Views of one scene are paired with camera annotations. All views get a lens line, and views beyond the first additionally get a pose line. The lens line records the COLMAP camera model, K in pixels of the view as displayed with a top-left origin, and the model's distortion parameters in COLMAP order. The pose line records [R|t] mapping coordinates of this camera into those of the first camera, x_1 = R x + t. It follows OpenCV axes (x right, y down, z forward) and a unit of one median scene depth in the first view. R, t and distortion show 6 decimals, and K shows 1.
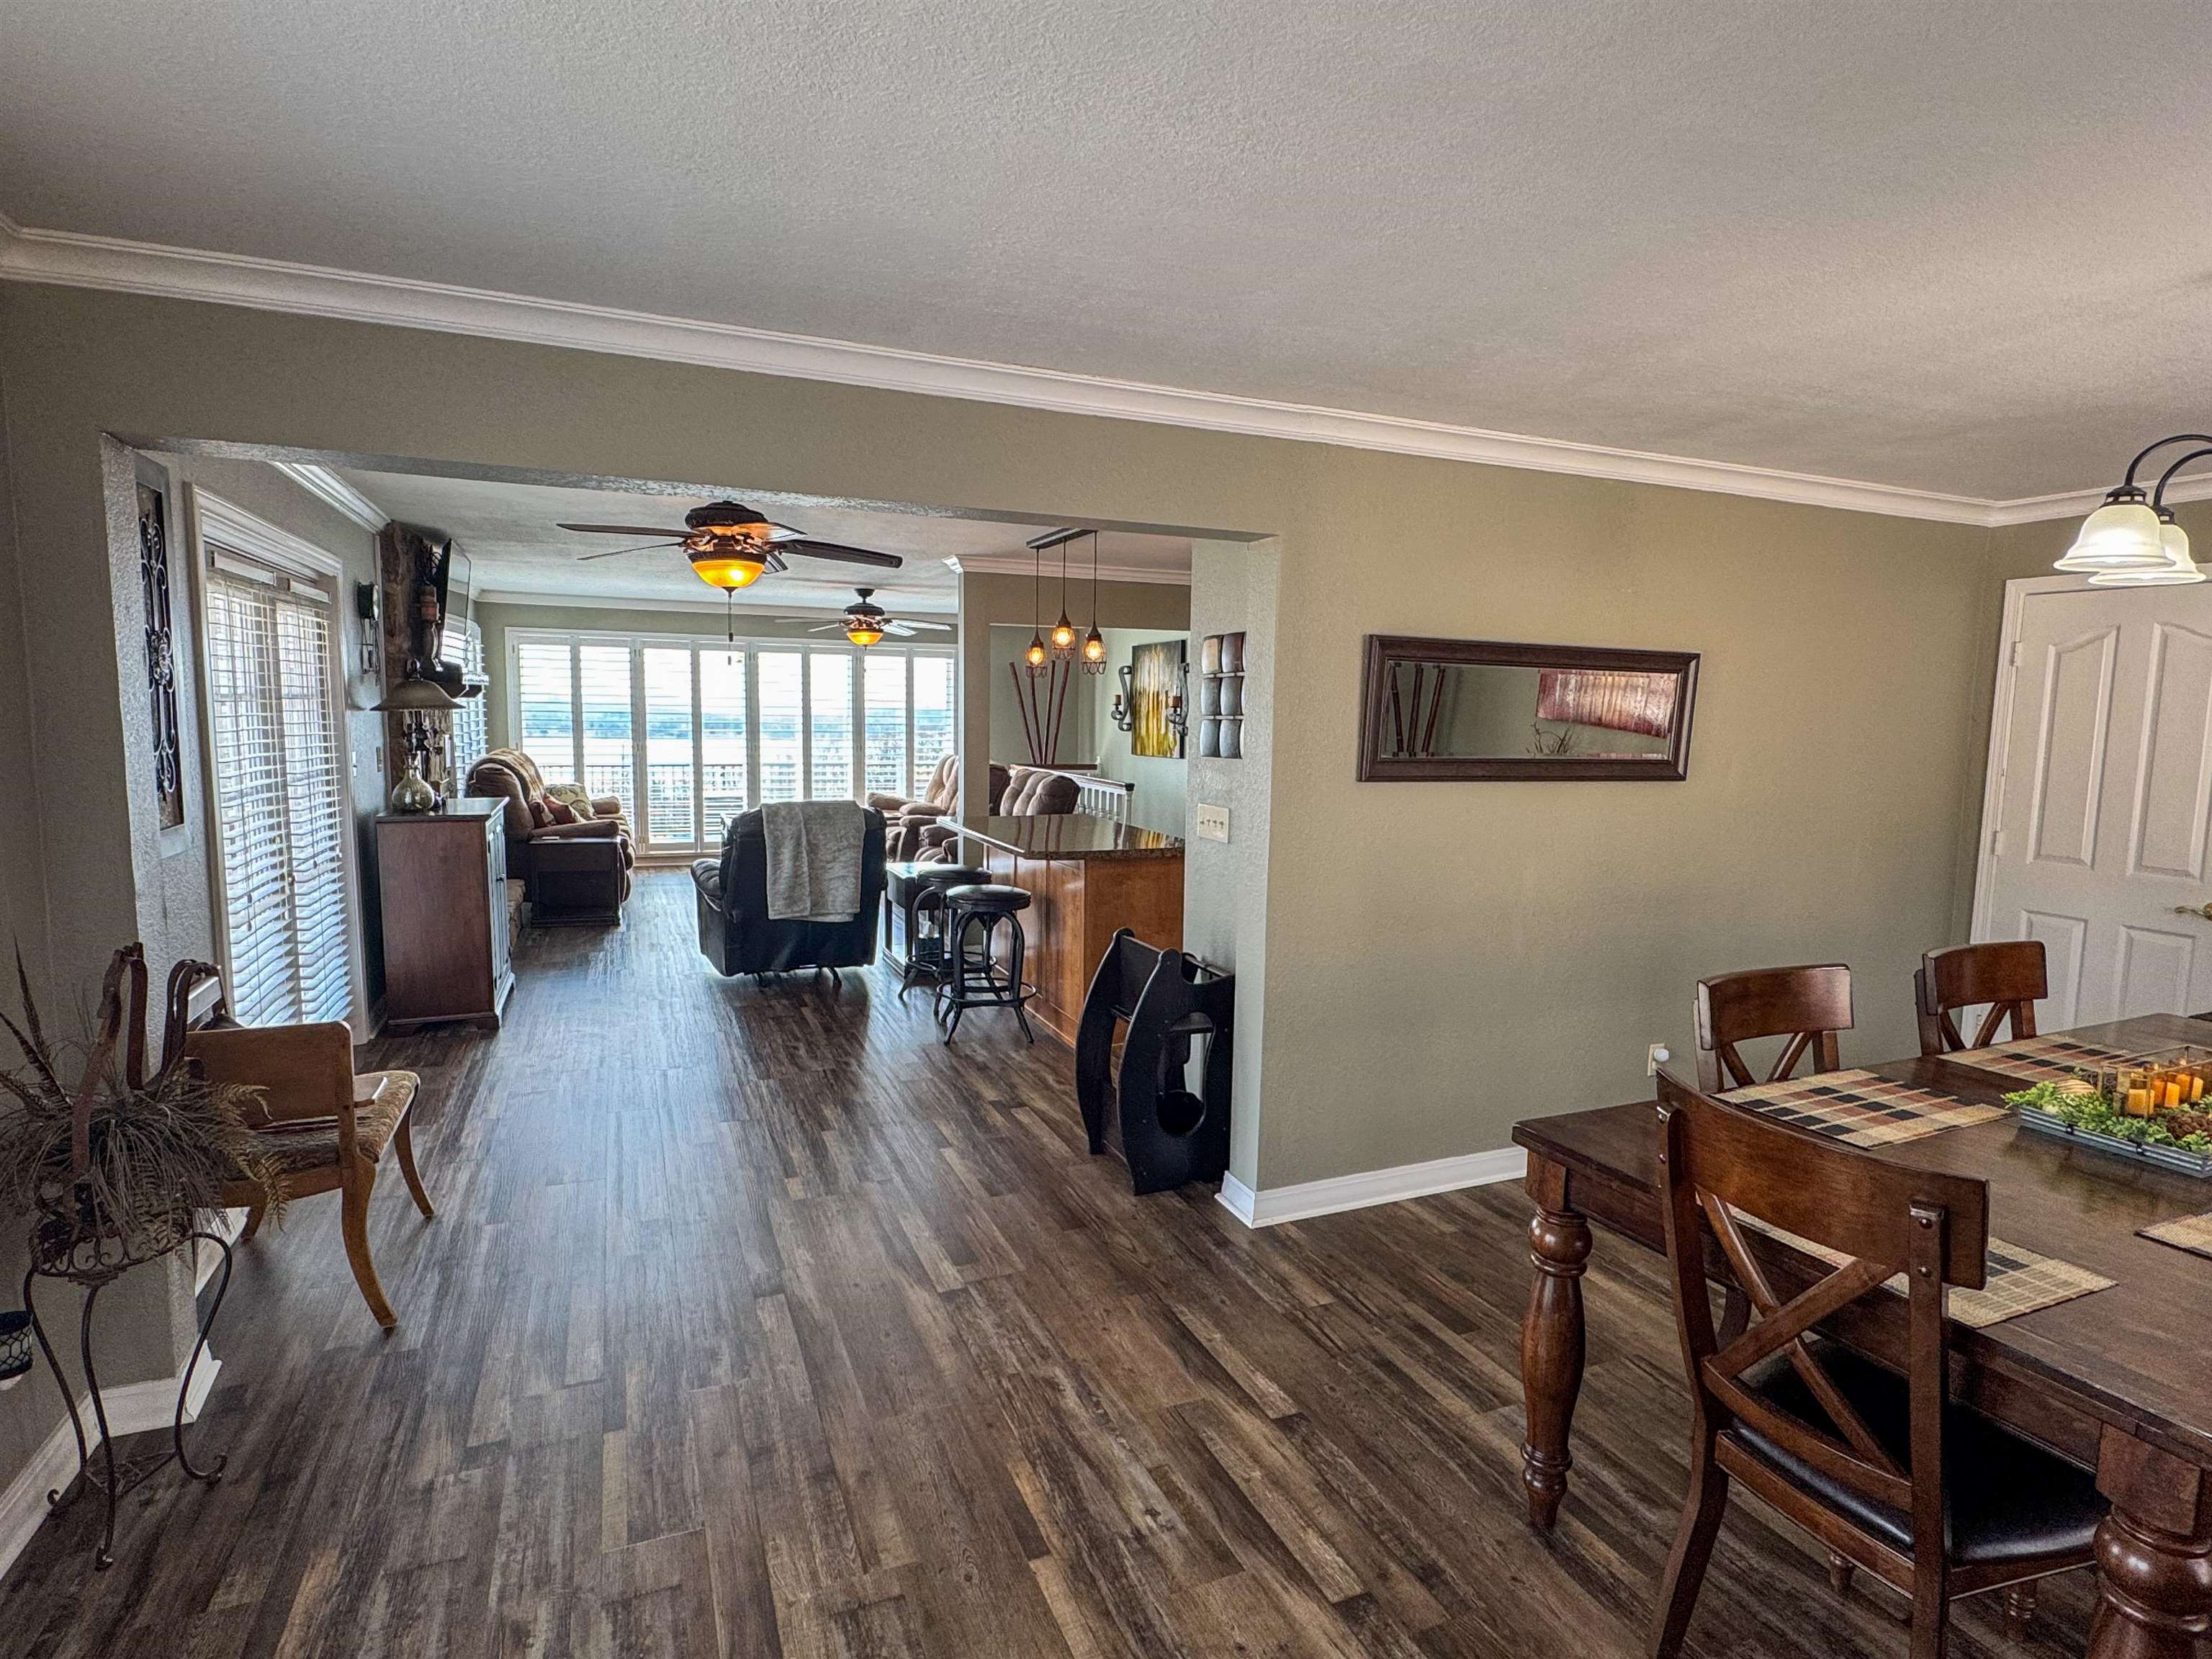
lens RADIAL K [[1161.8, 0, 1106.0], [0, 1161.8, 829.5], [0, 0, 1]] dist [-0.001607, 0.000478]
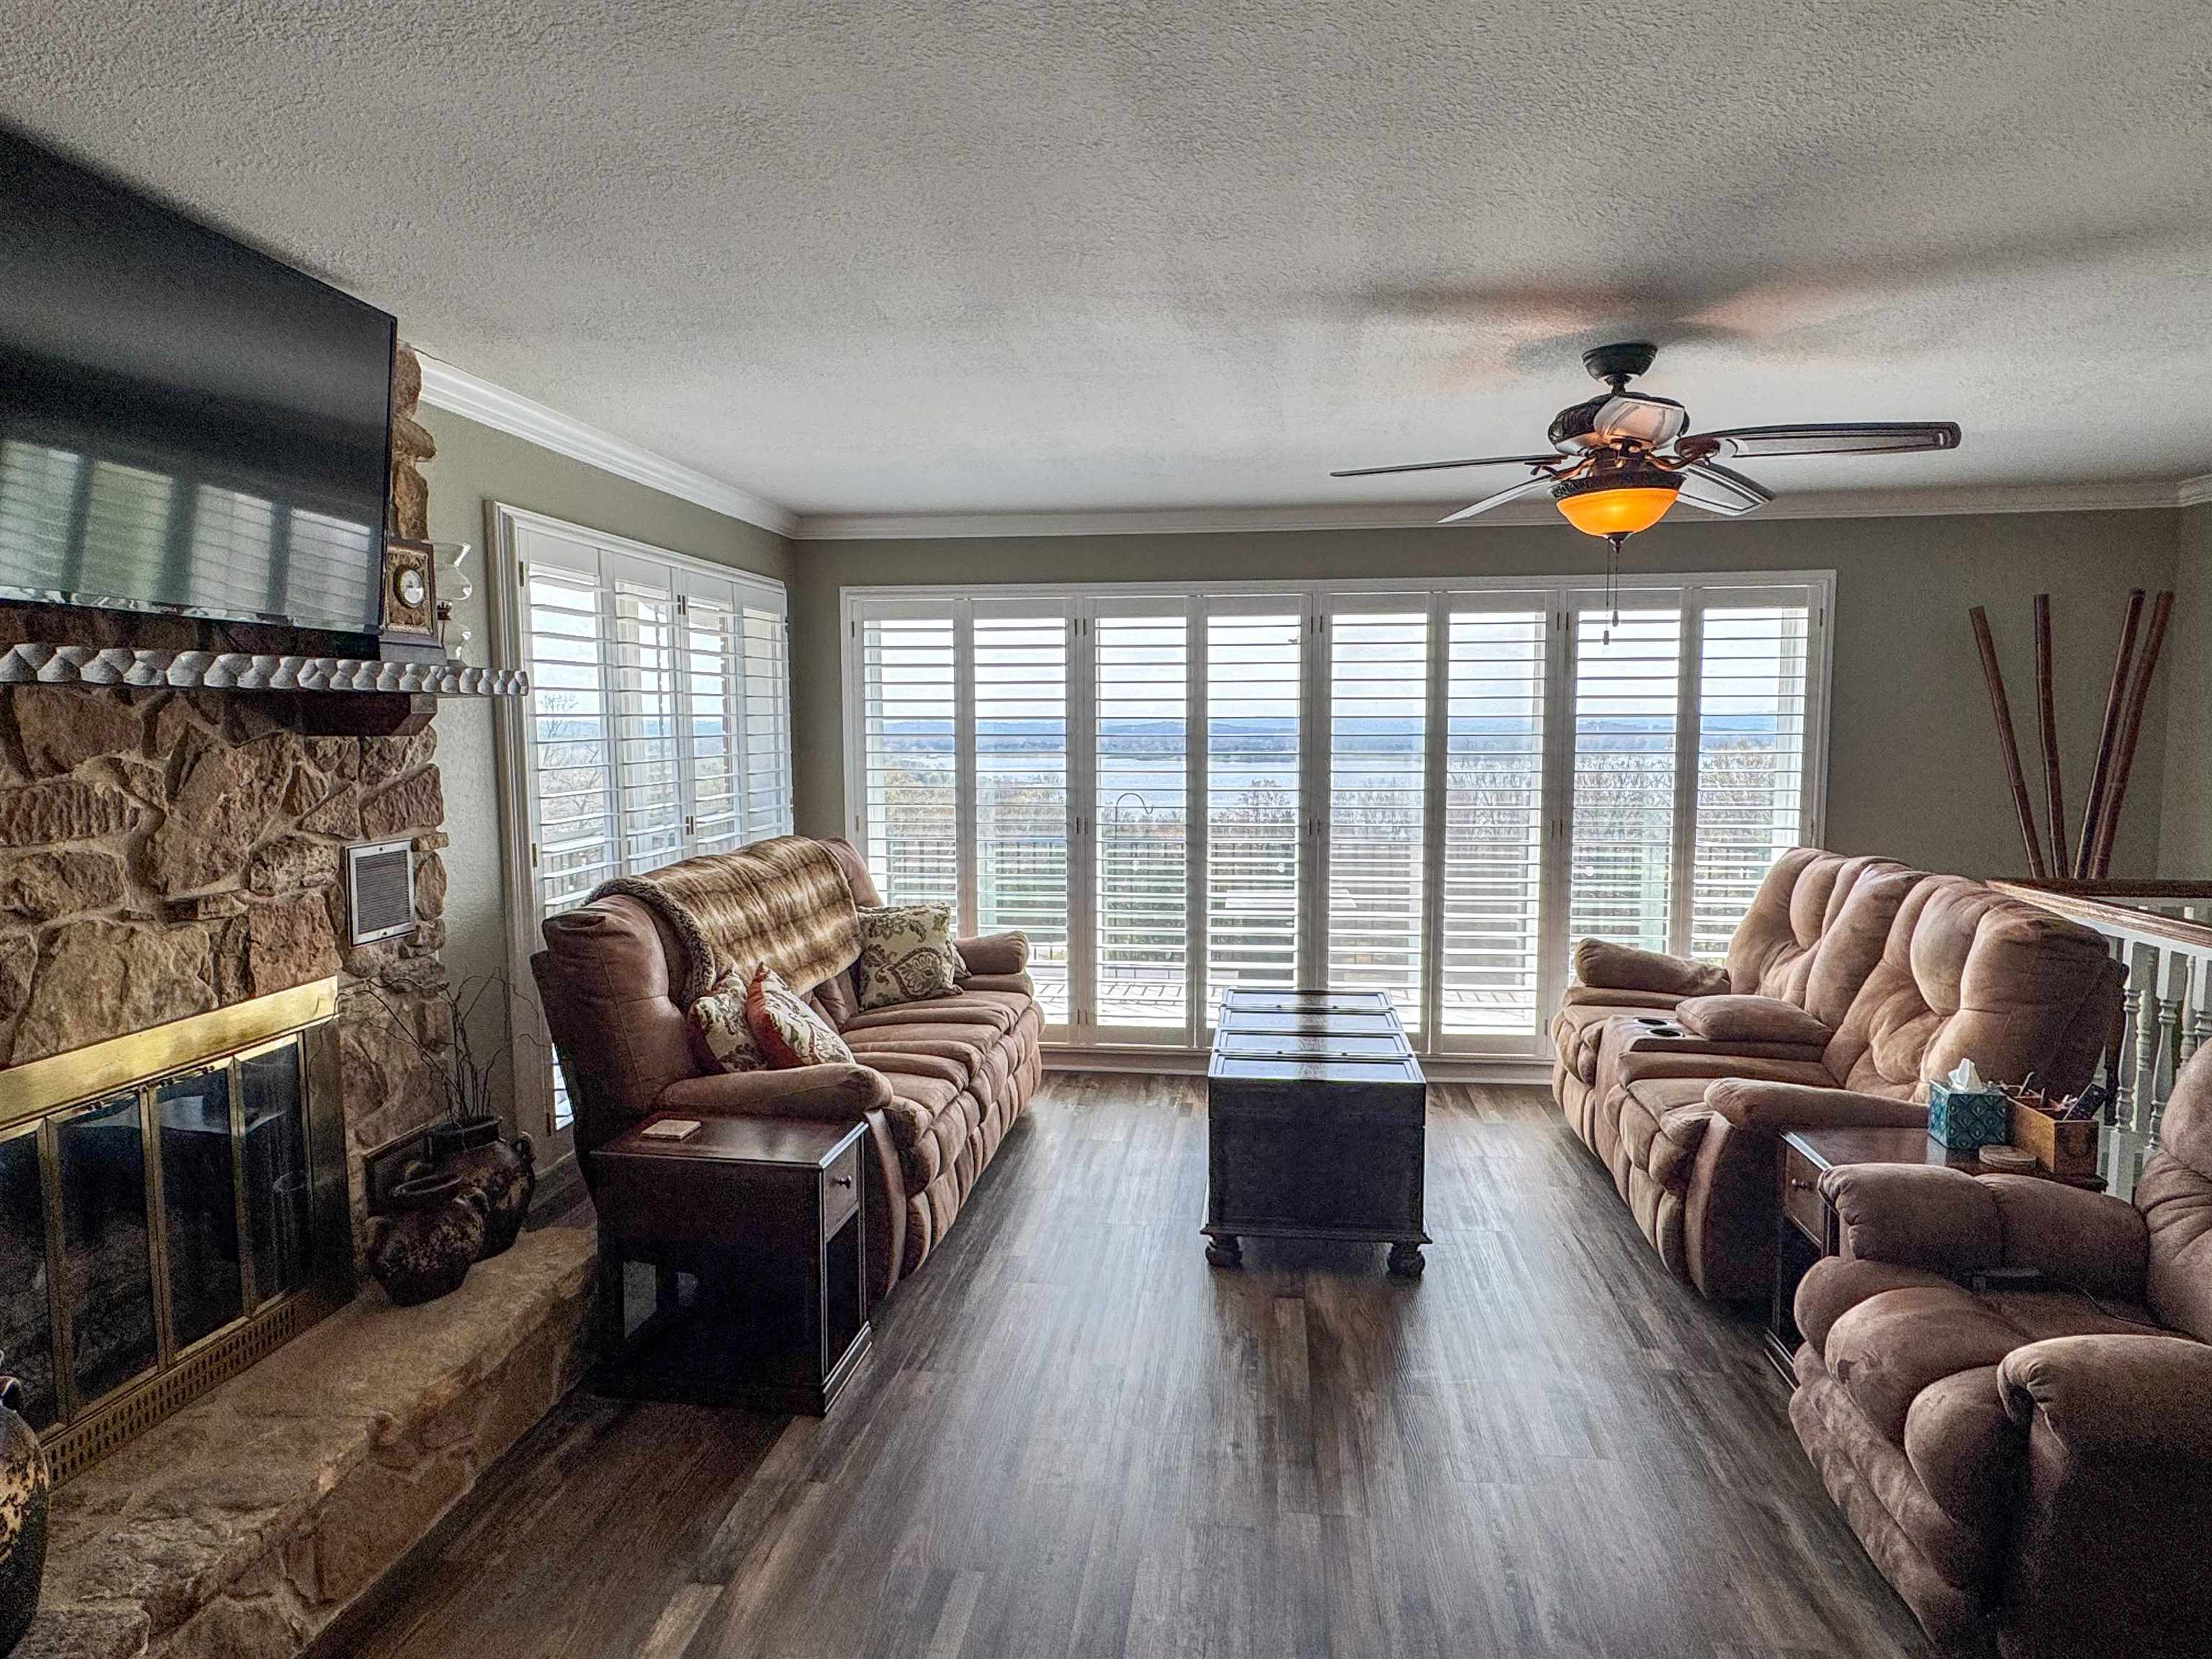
lens RADIAL K [[1295.2, 0, 1100.5], [0, 1295.2, 833.8], [0, 0, 1]] dist [-0.000133, 0.003040]
pose [[0.866901, 0.021997, -0.497995, -0.167610], [-0.032923, 0.999371, -0.013168, -0.077566], [0.497392, 0.027810, 0.867080, 0.697682]]
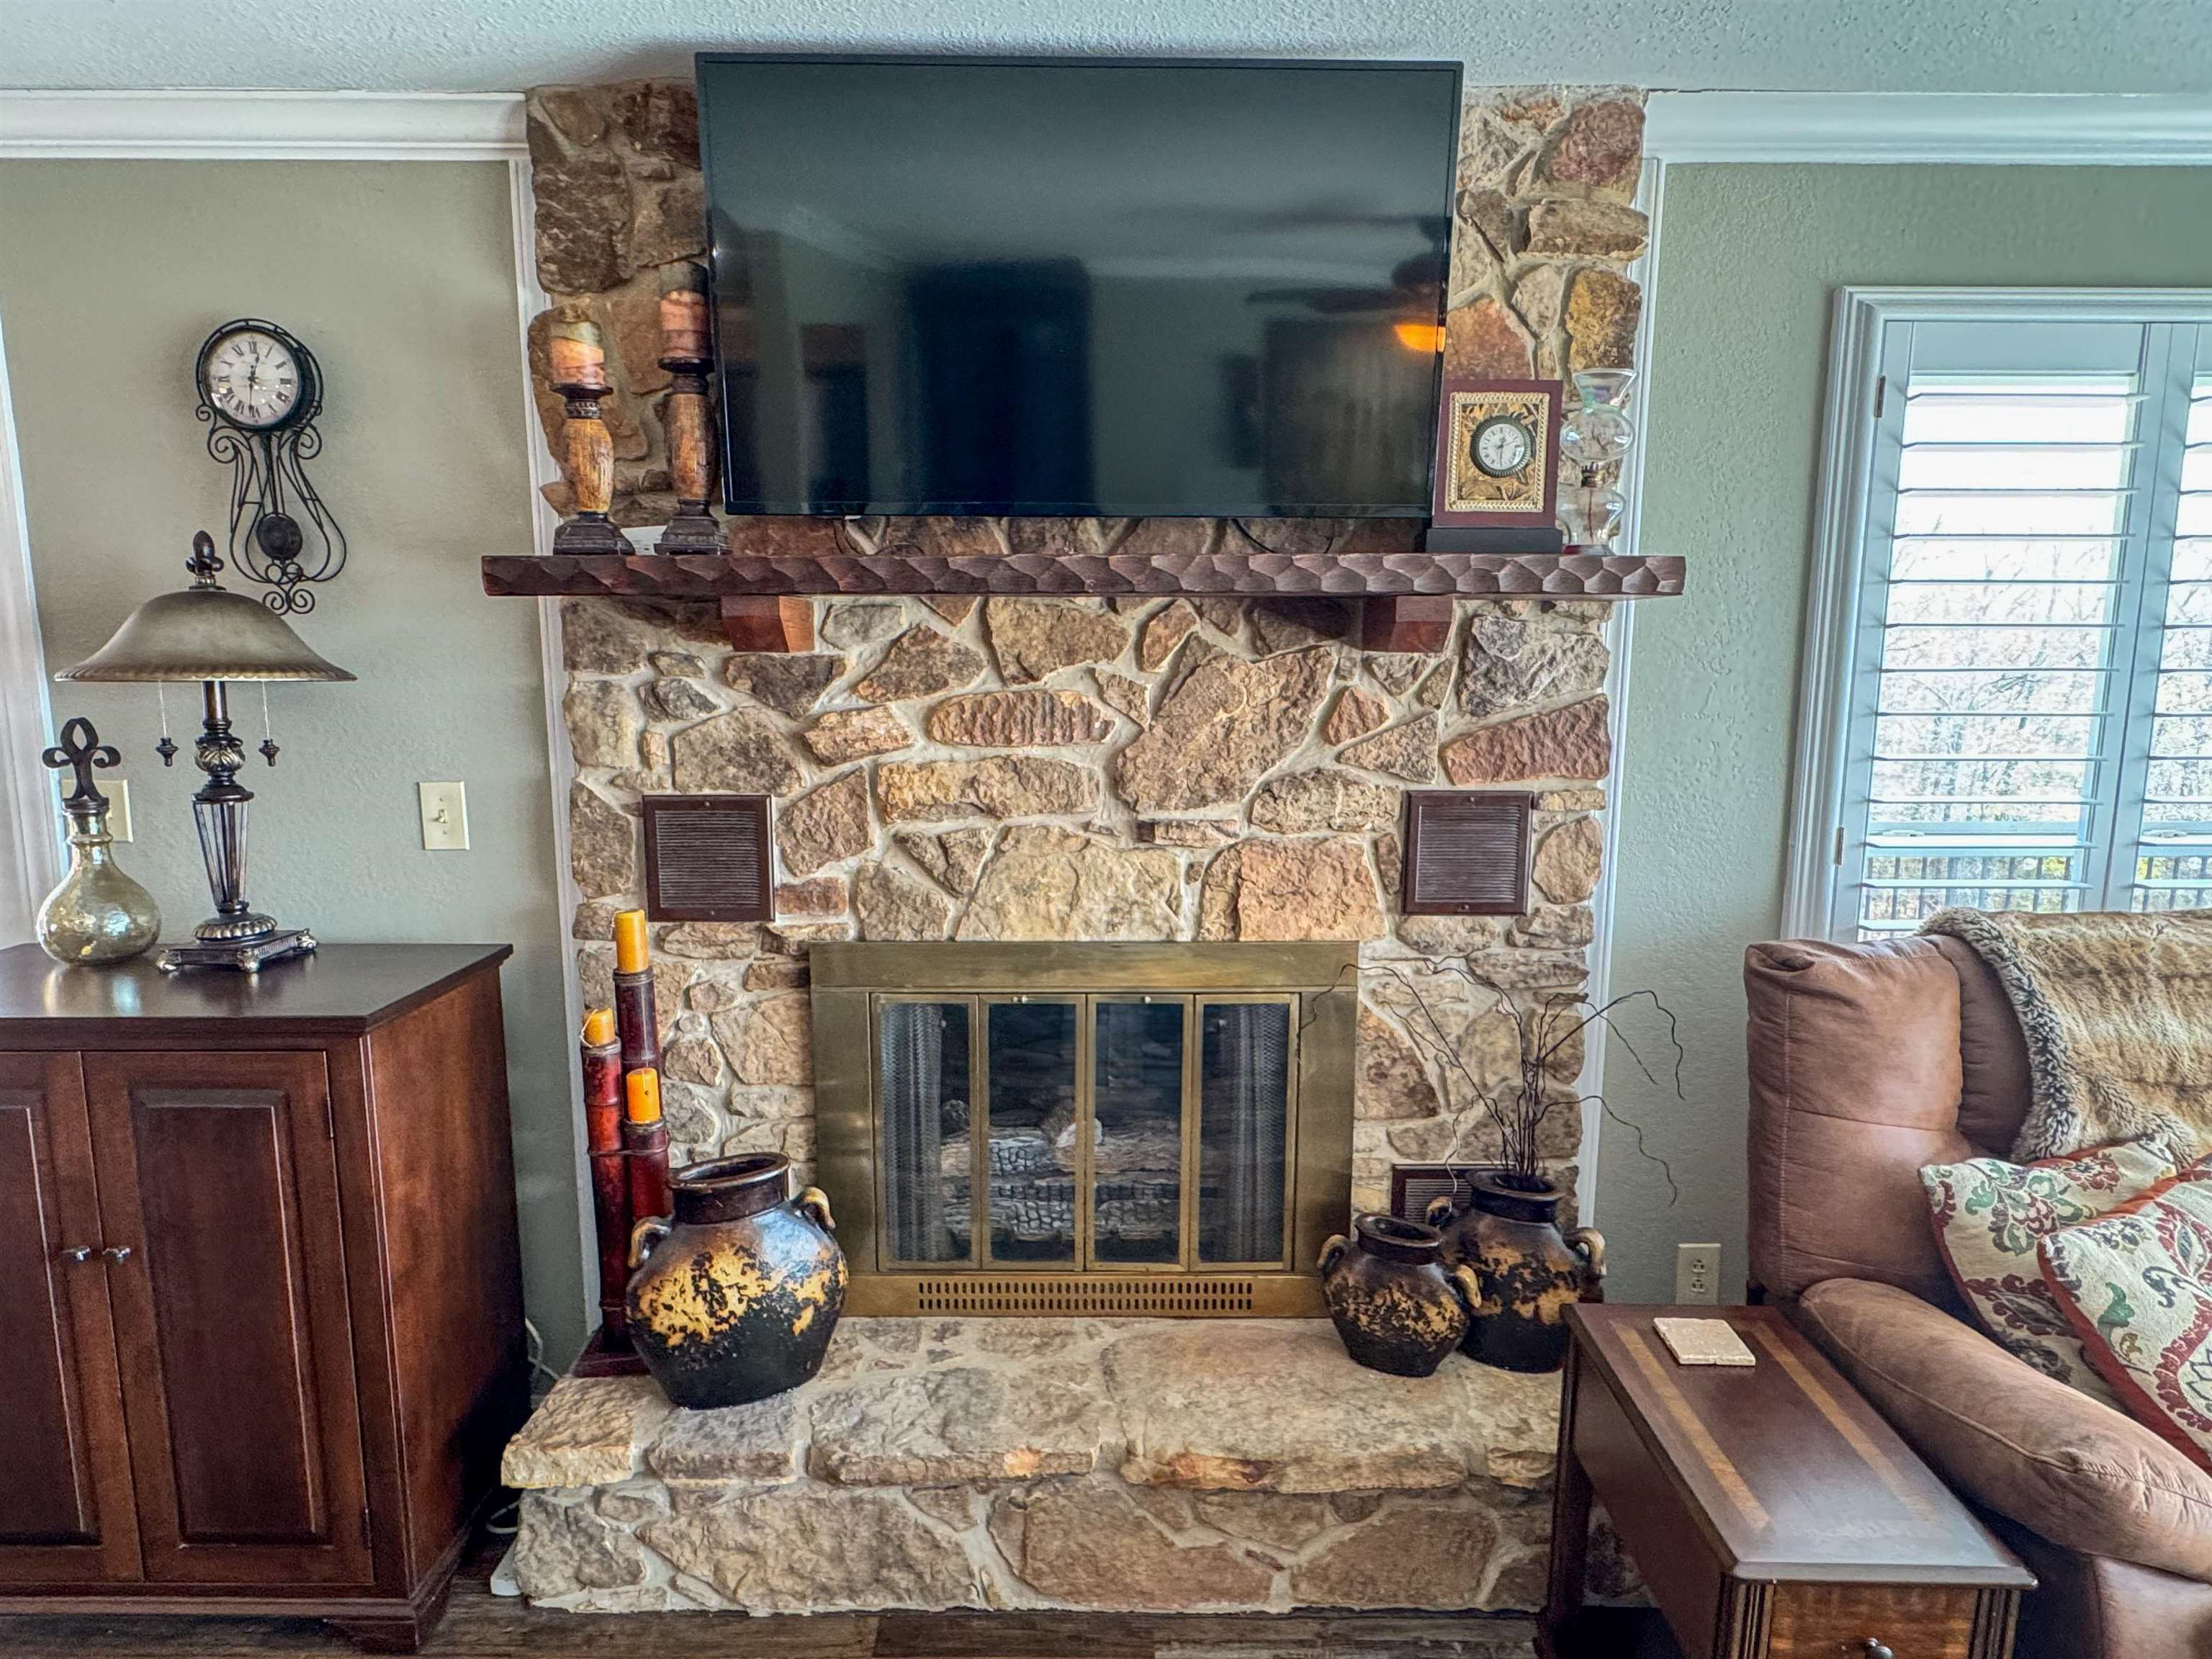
lens RADIAL K [[1288.2, 0, 1098.5], [0, 1288.2, 840.6], [0, 0, 1]] dist [-0.003380, 0.003040]
pose [[-0.383958, 0.122537, -0.915183, -0.232782], [-0.109474, 0.978123, 0.176893, -0.102731], [0.916838, 0.168108, -0.362144, 0.934770]]
